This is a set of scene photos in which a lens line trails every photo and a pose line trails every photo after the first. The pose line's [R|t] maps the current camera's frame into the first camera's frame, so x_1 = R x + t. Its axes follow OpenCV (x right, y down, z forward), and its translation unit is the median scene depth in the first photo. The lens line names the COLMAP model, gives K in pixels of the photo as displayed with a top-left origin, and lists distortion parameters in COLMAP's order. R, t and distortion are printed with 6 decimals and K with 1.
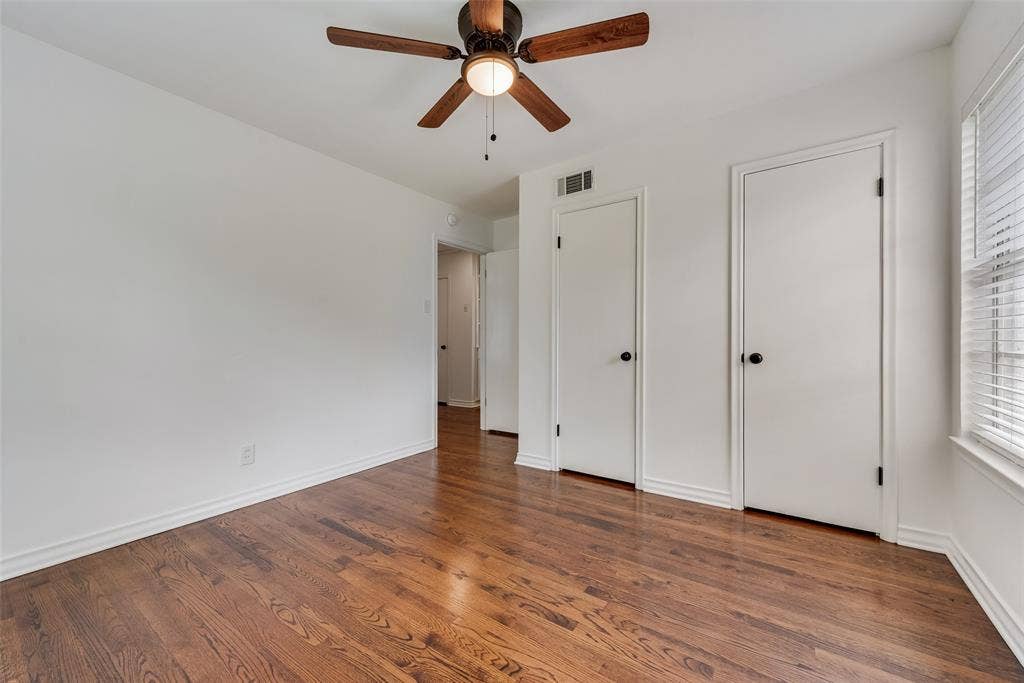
lens RADIAL K [[401.2, 0, 512.5], [0, 401.2, 341.4], [0, 0, 1]] dist [0.010173, -0.002598]
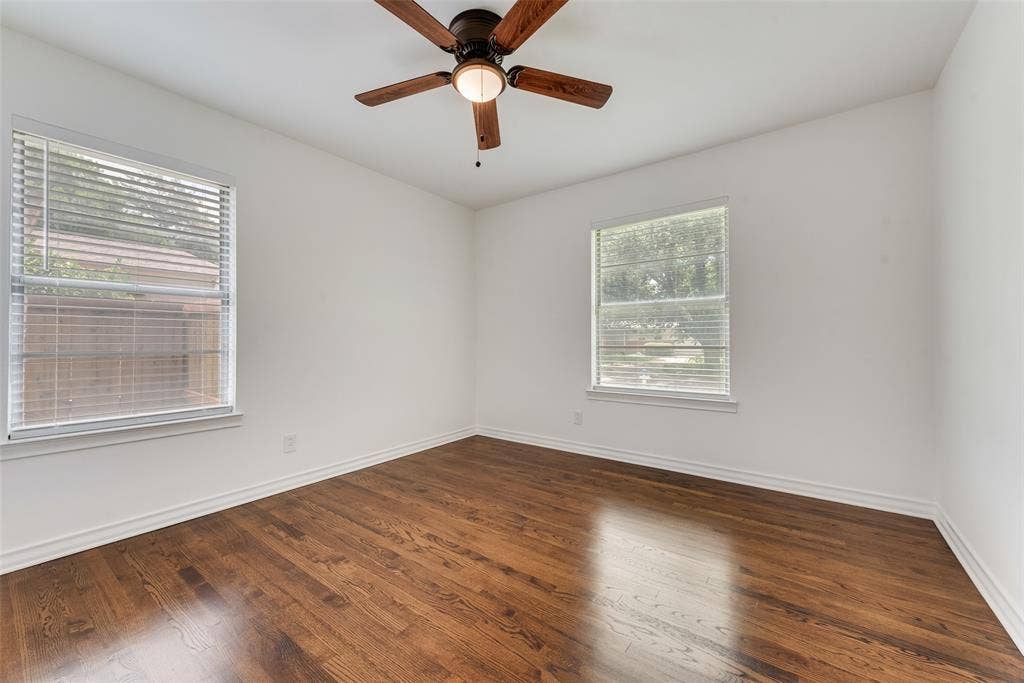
lens RADIAL K [[401.2, 0, 511.5], [0, 401.2, 340.0], [0, 0, 1]] dist [0.010173, -0.002598]
pose [[-0.999505, 0.013020, 0.028627, -0.189442], [0.013077, 0.999913, 0.001798, 0.002200], [-0.028601, 0.002171, -0.999589, 2.214937]]
